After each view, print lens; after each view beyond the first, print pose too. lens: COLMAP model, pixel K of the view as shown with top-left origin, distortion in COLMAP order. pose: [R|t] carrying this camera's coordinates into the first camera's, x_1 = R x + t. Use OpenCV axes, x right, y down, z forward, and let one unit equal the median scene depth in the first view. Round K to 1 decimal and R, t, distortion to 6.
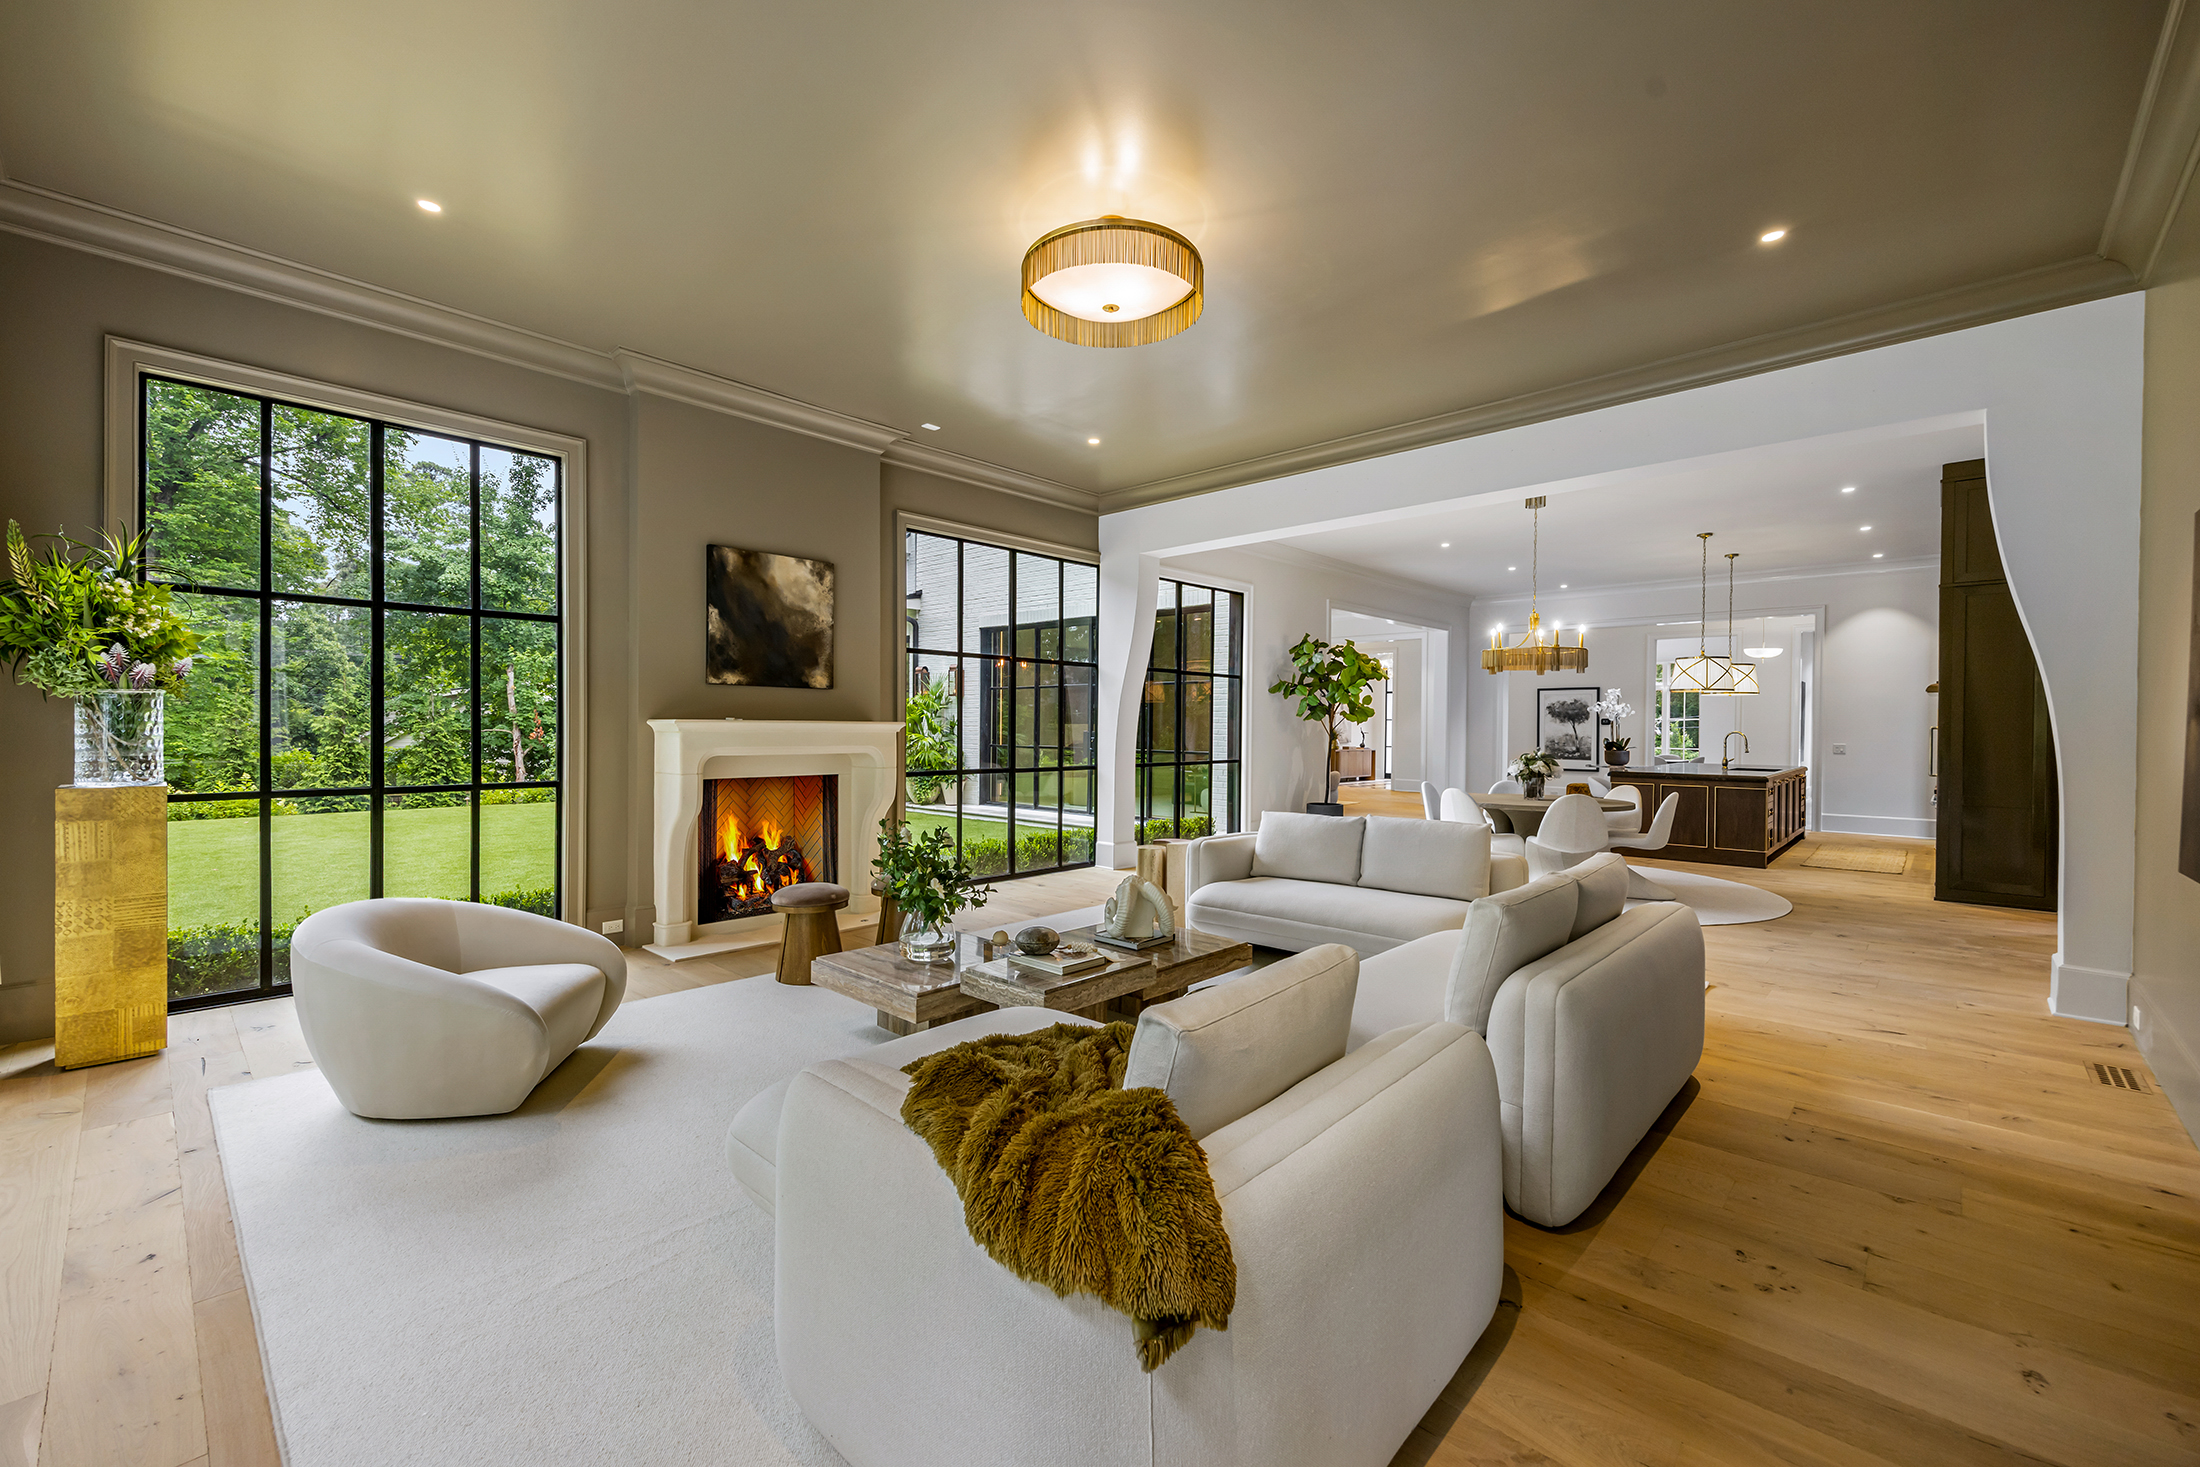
lens RADIAL K [[919.4, 0, 1111.0], [0, 919.4, 735.1], [0, 0, 1]] dist [0.019078, -0.001269]
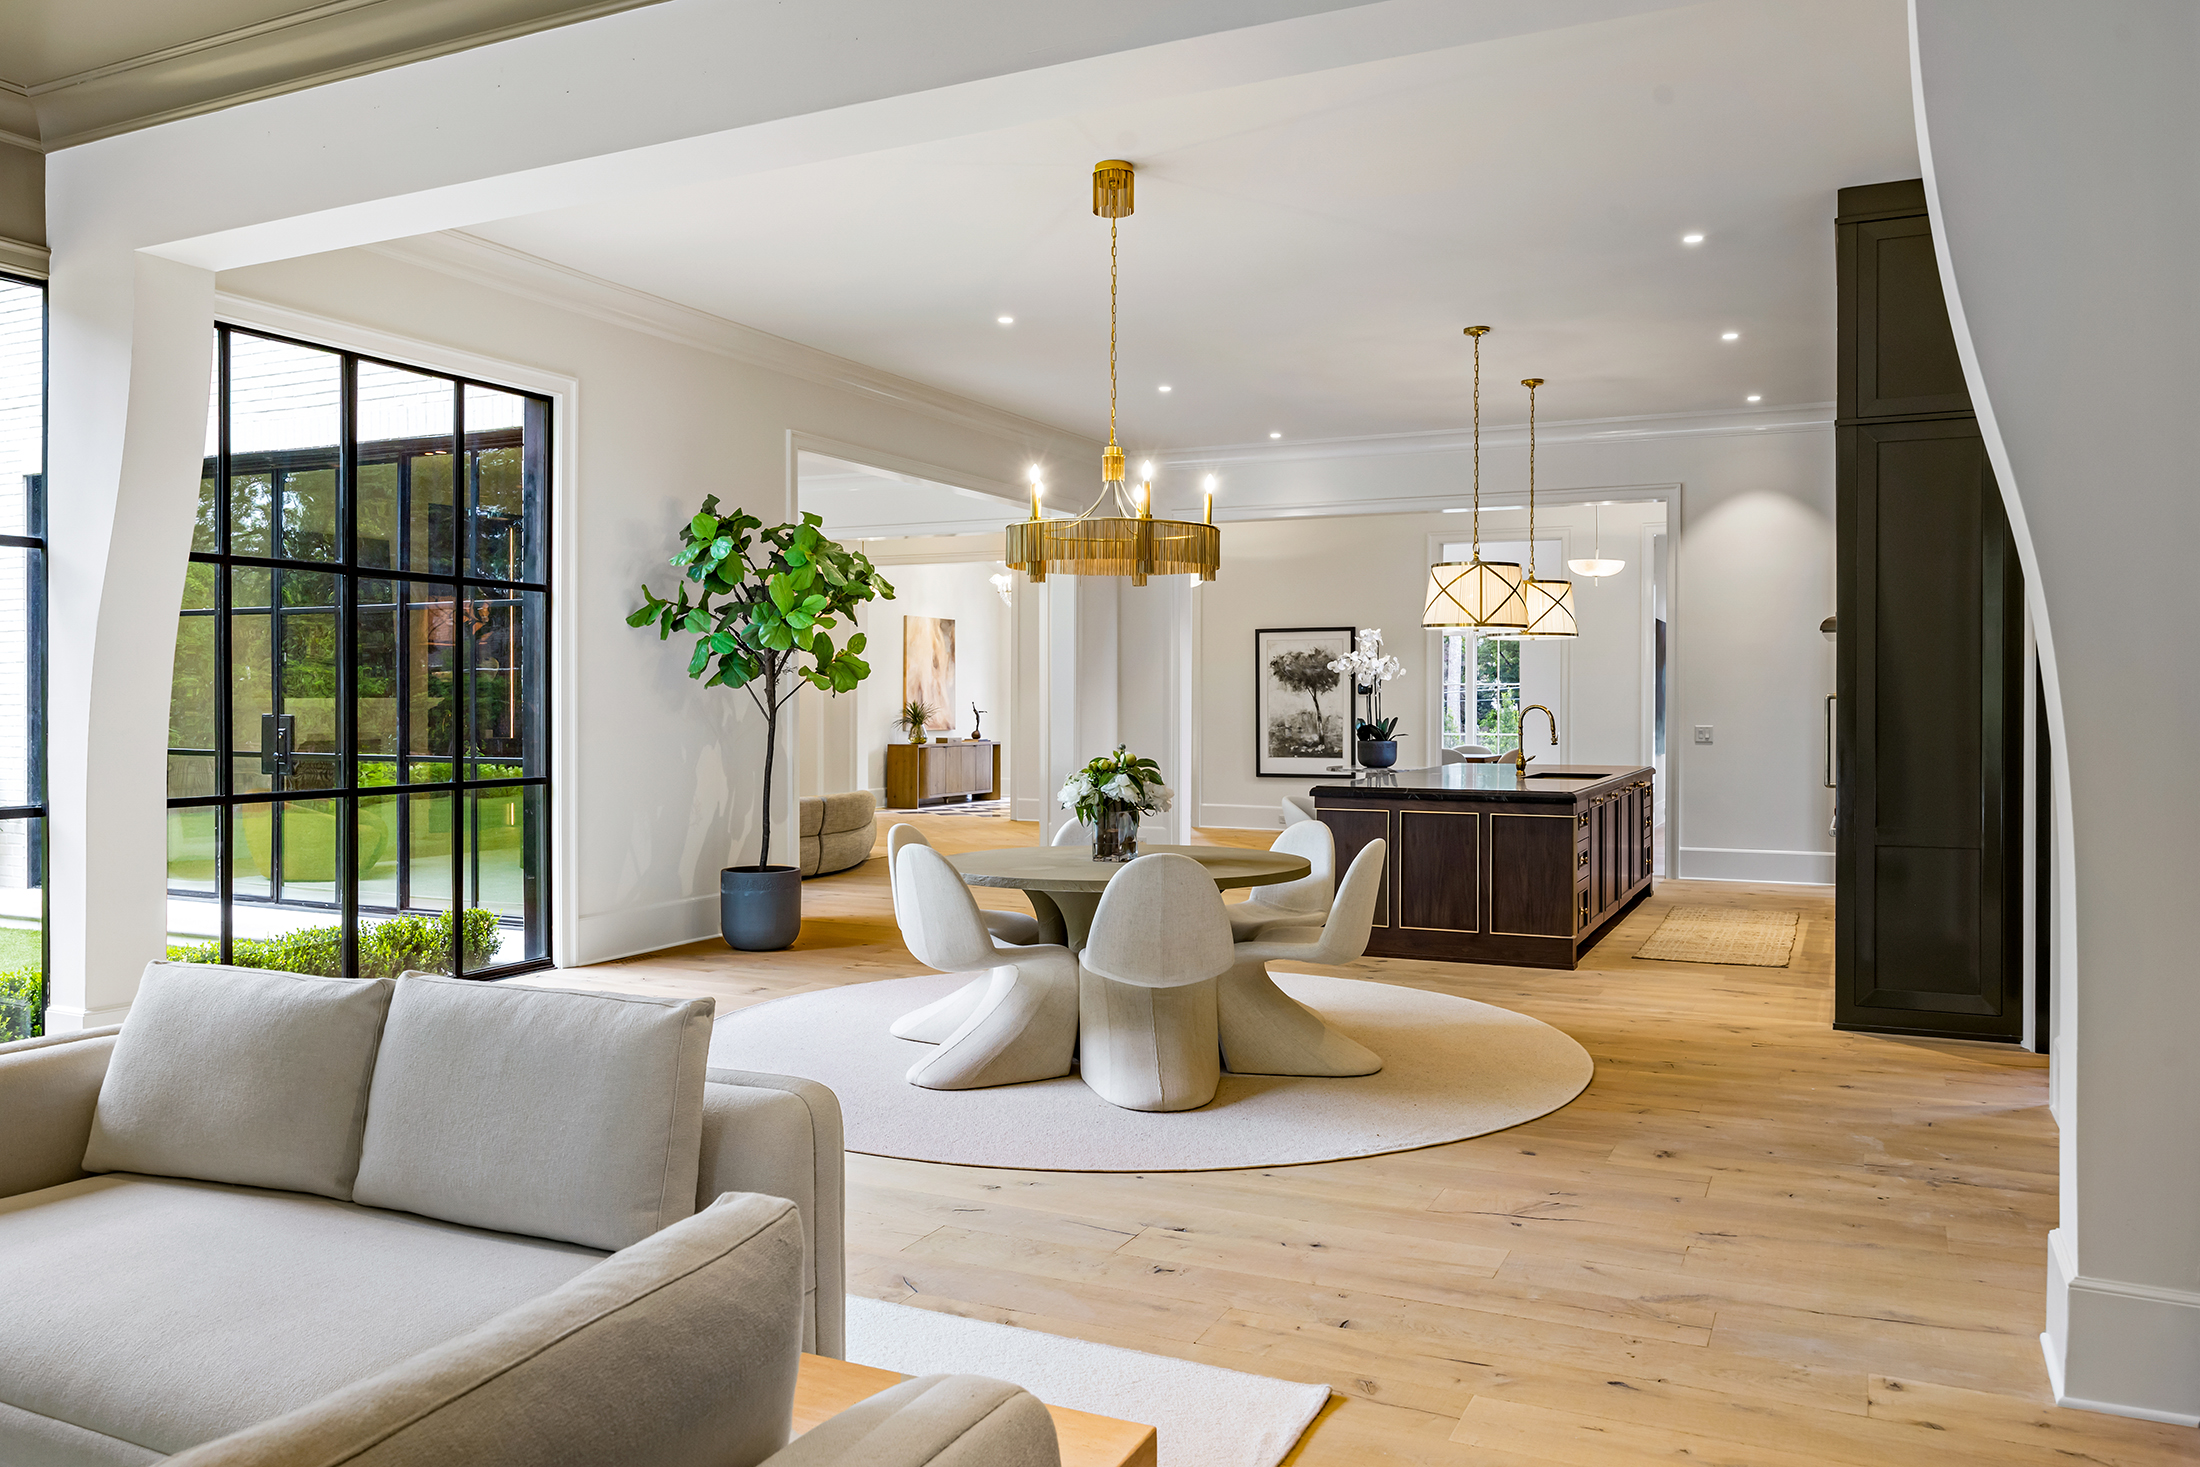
lens RADIAL K [[1552.2, 0, 1157.1], [0, 1552.2, 692.2], [0, 0, 1]] dist [-0.002274, -0.000748]
pose [[0.953041, -0.004754, 0.302805, 0.196139], [0.009441, 0.999857, -0.014017, -0.000716], [-0.302695, 0.016218, 0.952950, 0.214829]]
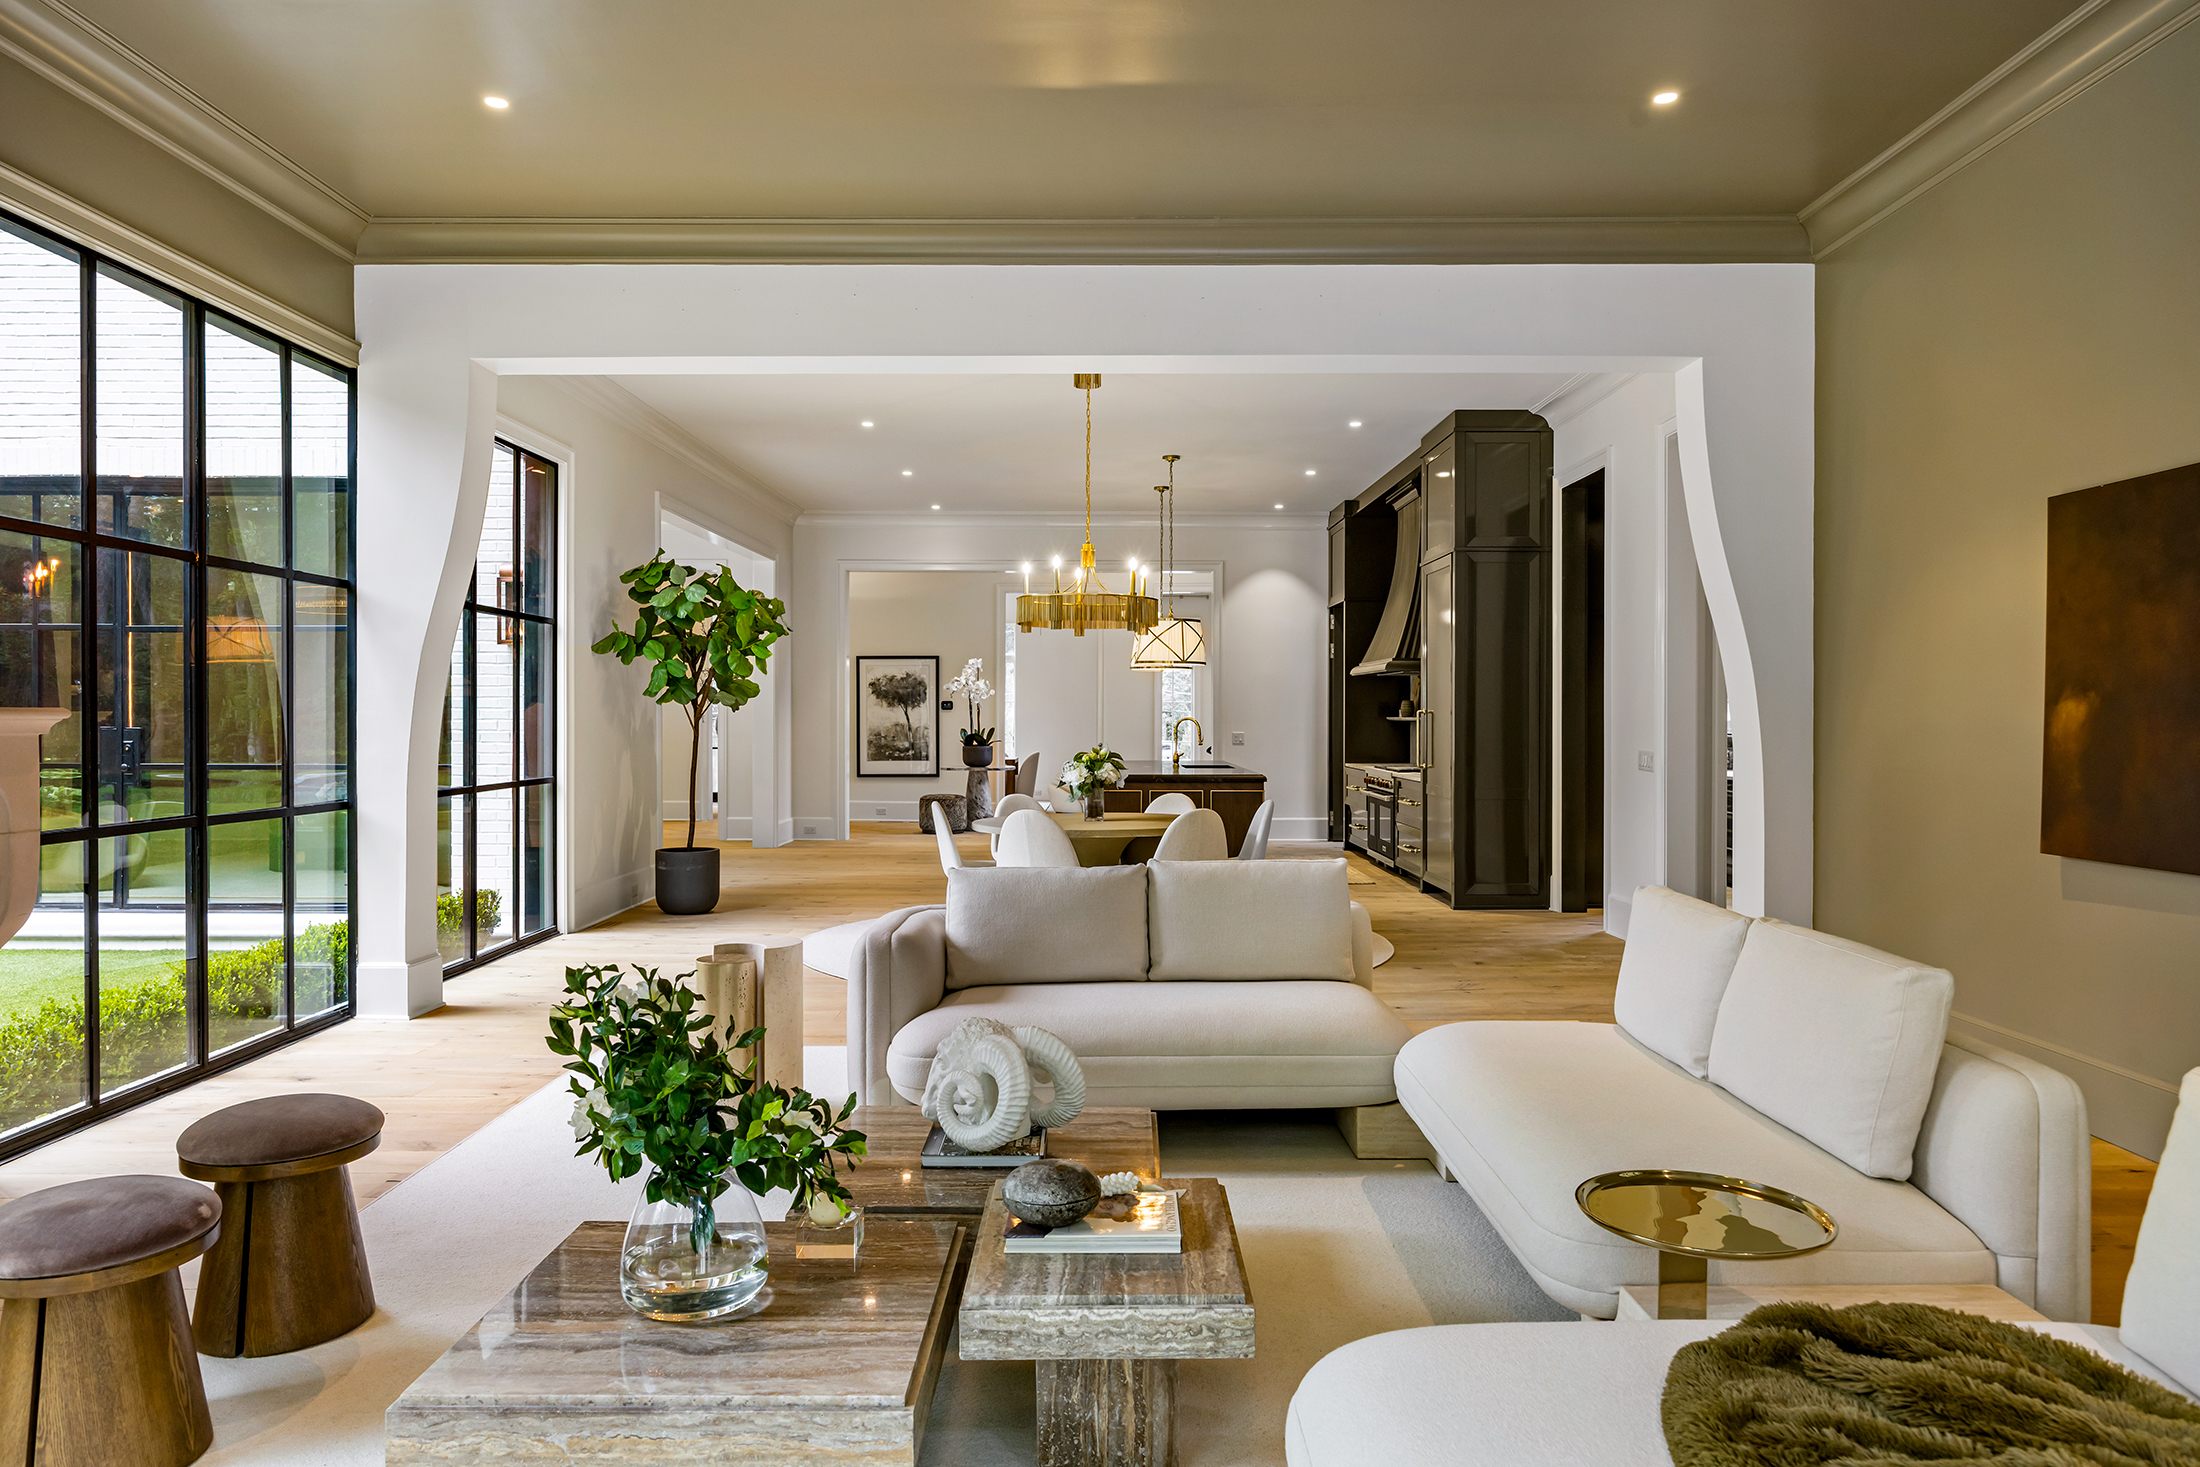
lens RADIAL K [[1447.1, 0, 1100.3], [0, 1447.1, 732.8], [0, 0, 1]] dist [-0.002146, 0.001725]
pose [[0.722668, -0.014138, 0.691050, -0.211401], [0.011386, 0.999899, 0.008549, -0.002533], [-0.691101, 0.001691, 0.722756, 0.183221]]
